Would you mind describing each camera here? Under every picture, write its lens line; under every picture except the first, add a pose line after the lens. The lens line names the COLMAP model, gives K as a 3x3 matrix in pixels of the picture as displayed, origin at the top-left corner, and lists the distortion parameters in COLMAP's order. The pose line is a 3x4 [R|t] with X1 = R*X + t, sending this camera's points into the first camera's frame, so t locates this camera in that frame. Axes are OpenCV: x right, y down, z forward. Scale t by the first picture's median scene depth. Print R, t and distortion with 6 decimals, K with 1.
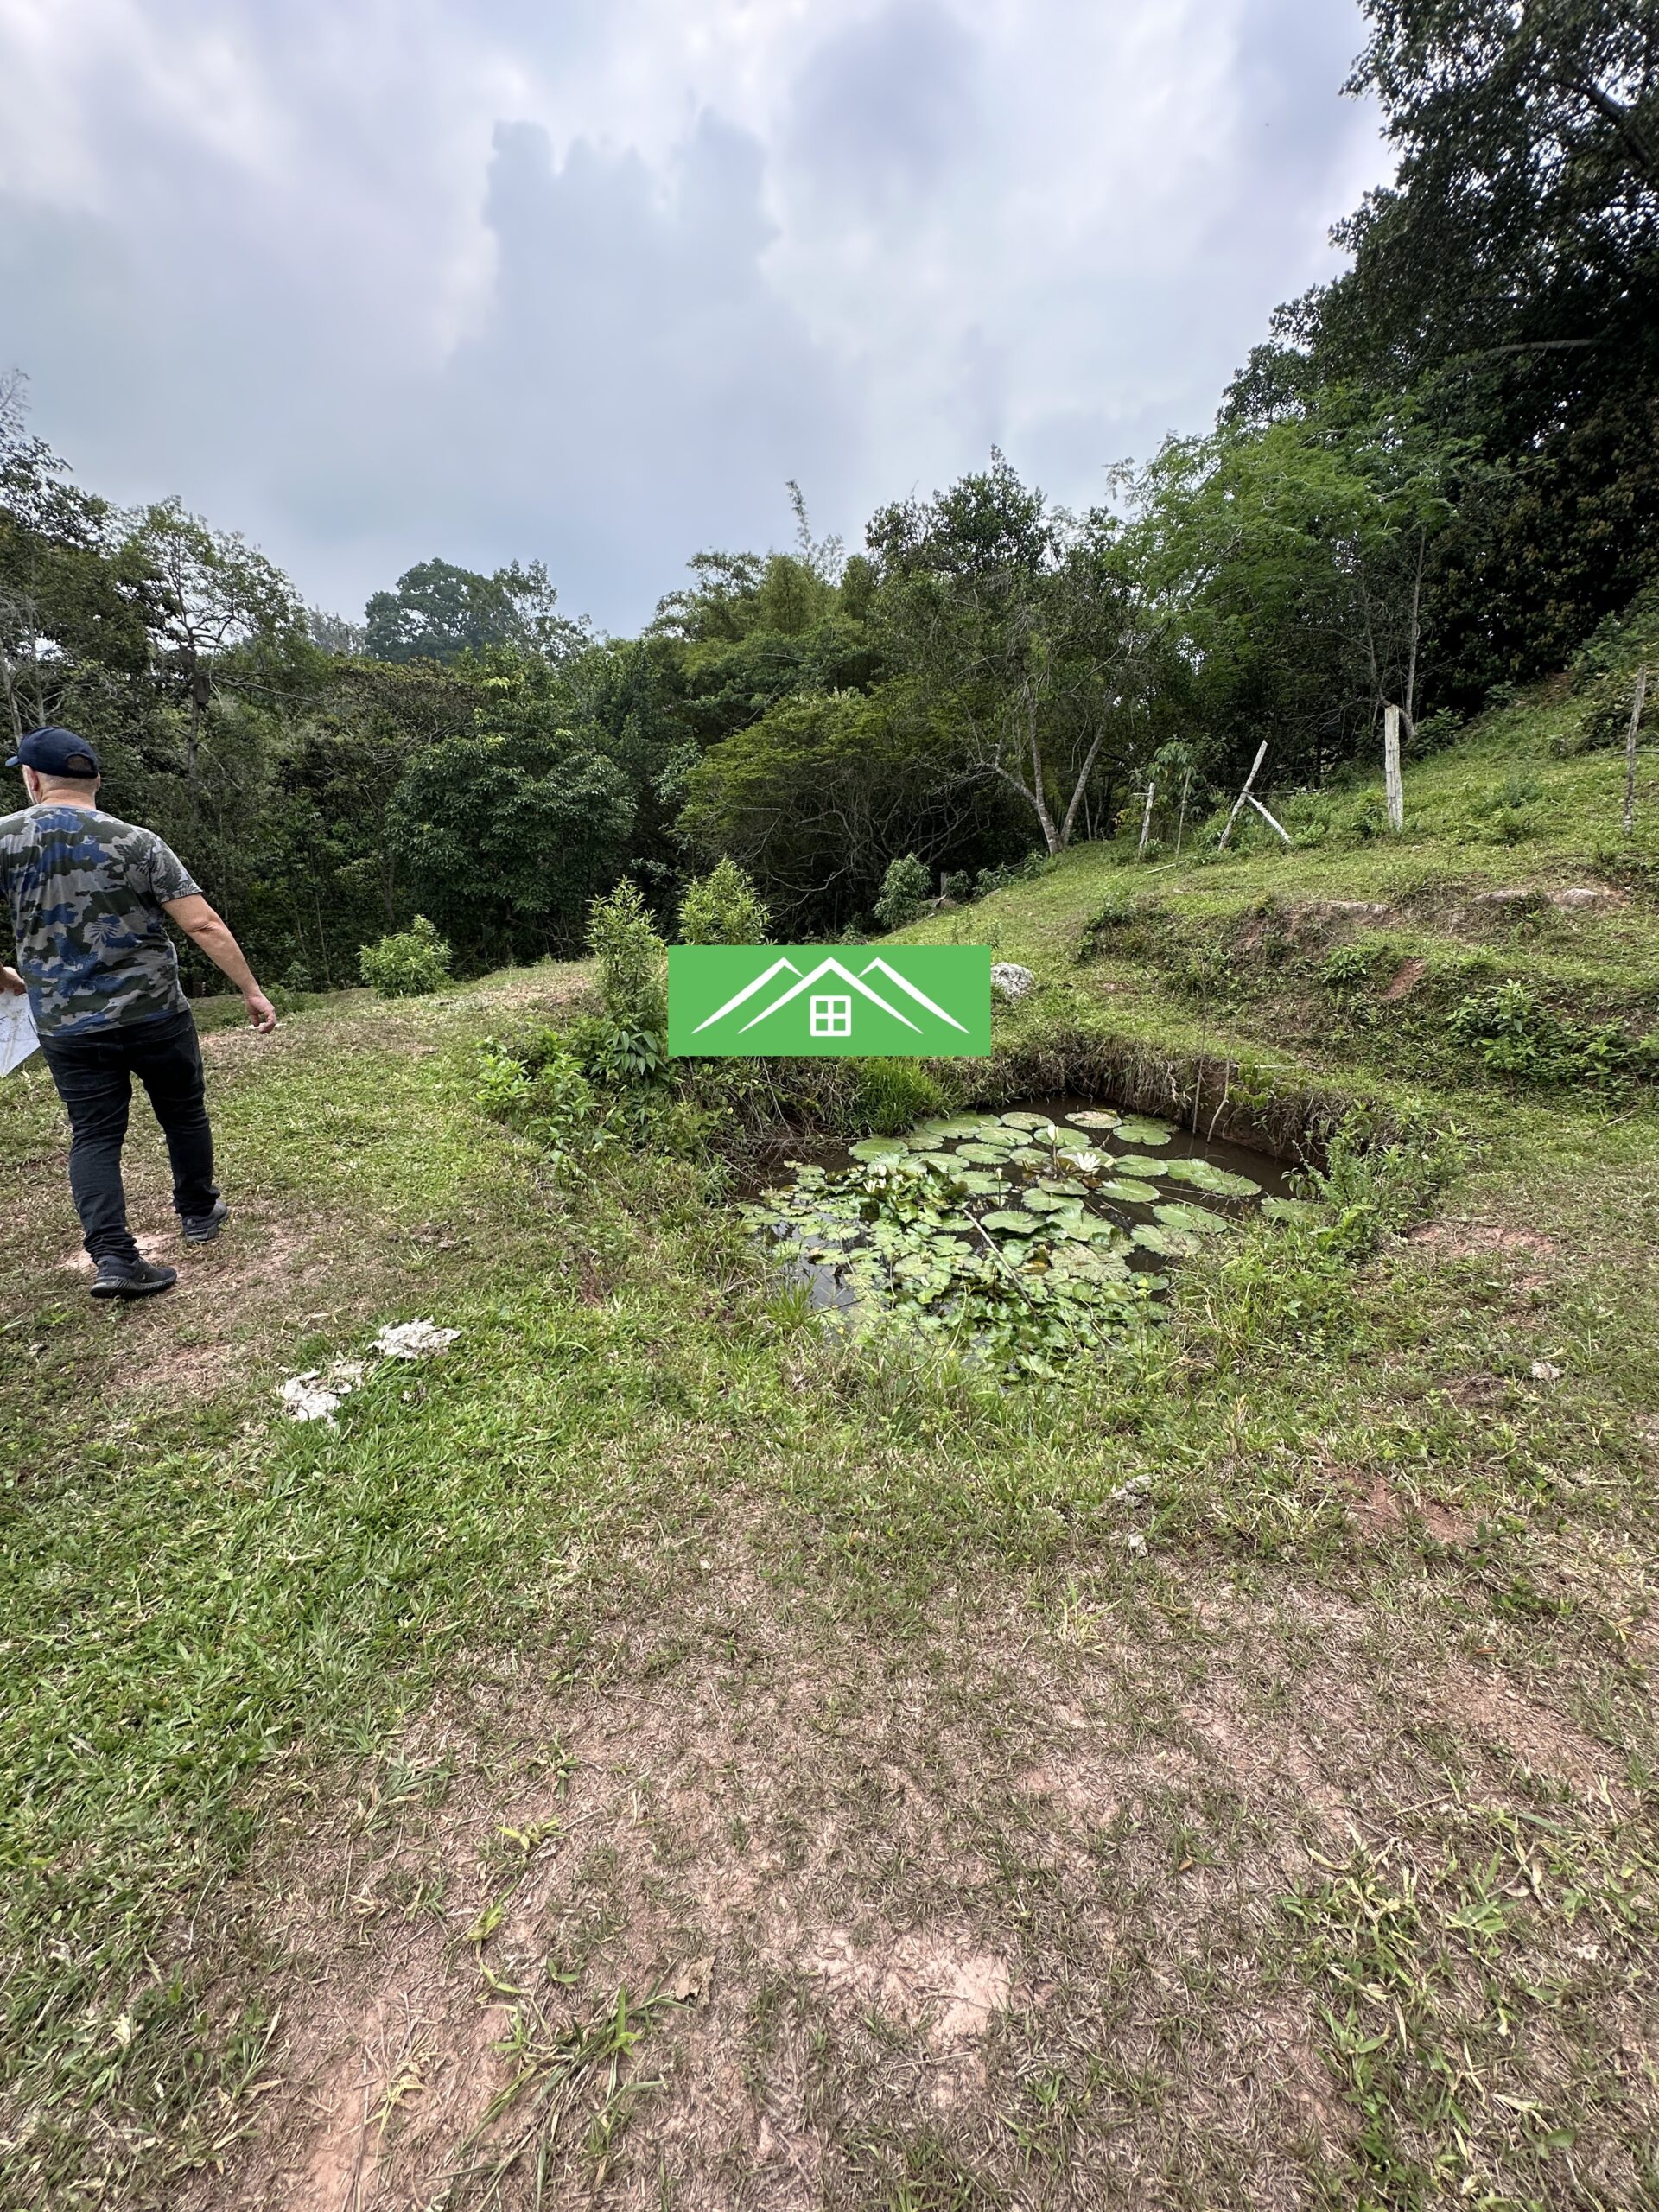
lens RADIAL K [[888.8, 0, 830.7], [0, 888.8, 1101.7], [0, 0, 1]] dist [-0.003297, 0.000267]
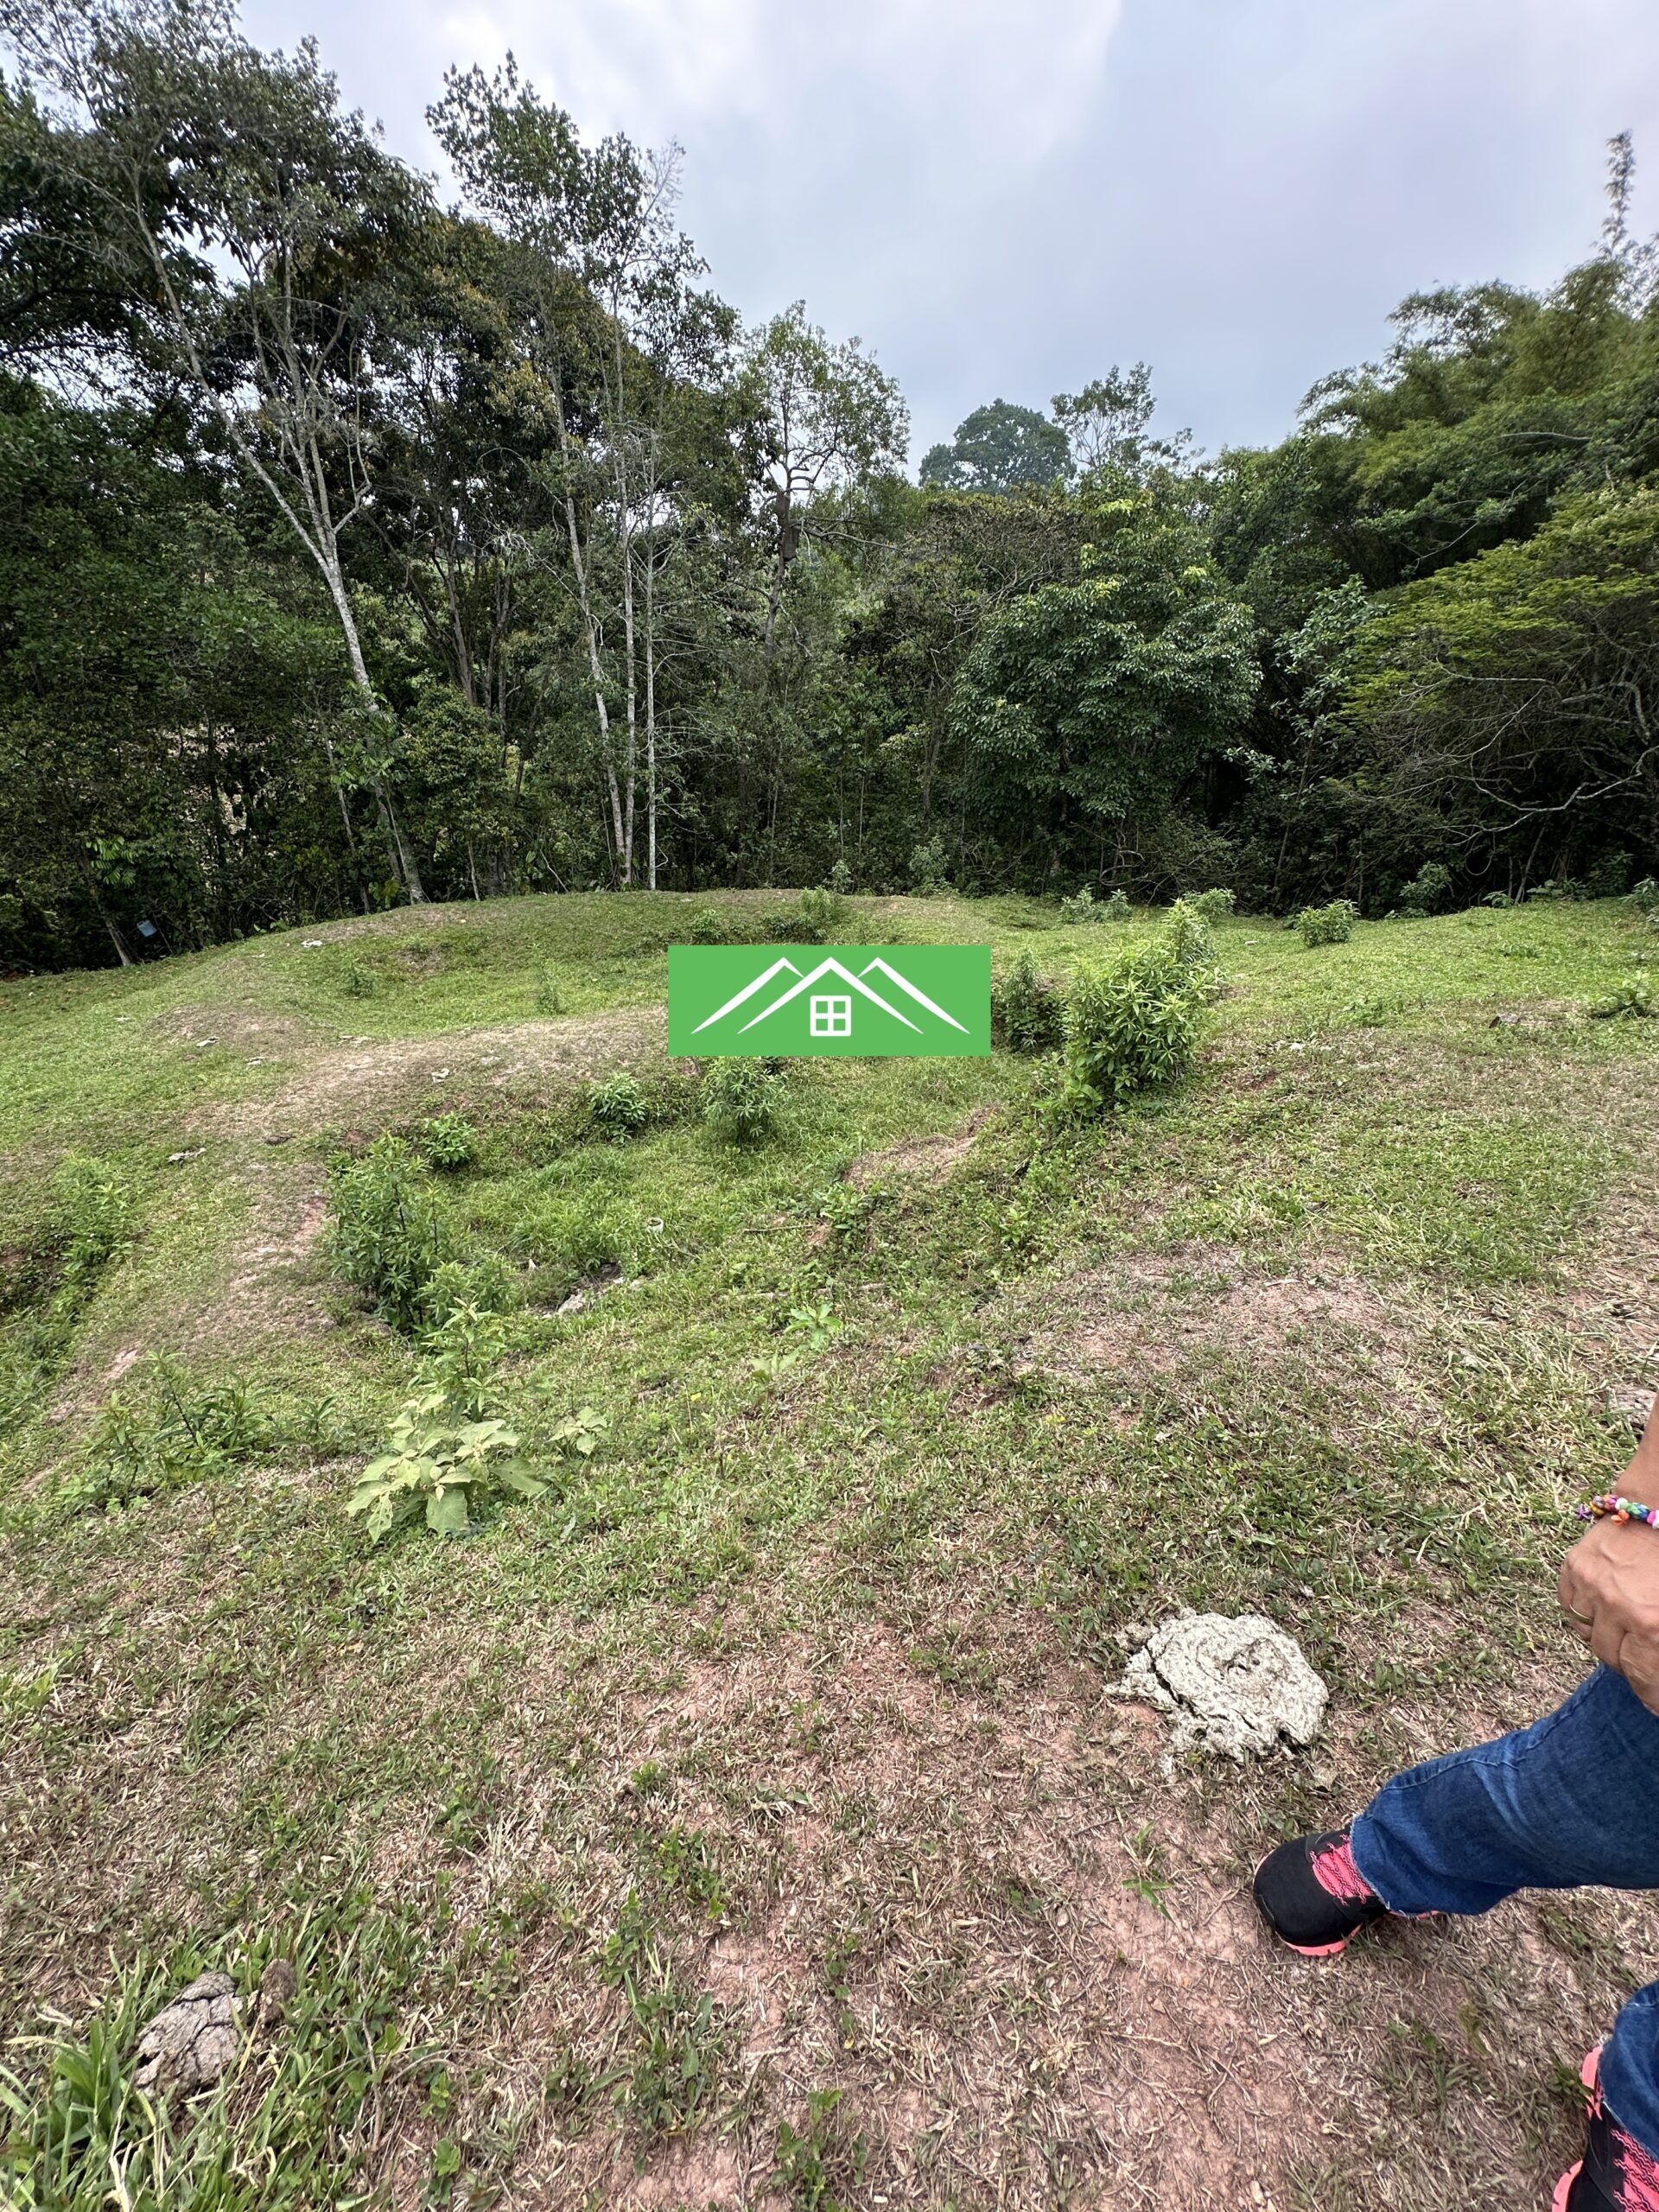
lens RADIAL K [[888.8, 0, 830.4], [0, 888.8, 1108.6], [0, 0, 1]] dist [-0.003297, 0.000267]
pose [[0.870558, 0.213944, -0.443122, -0.133822], [-0.153141, 0.973610, 0.169208, -0.052669], [0.467629, -0.079445, 0.880347, 0.155312]]
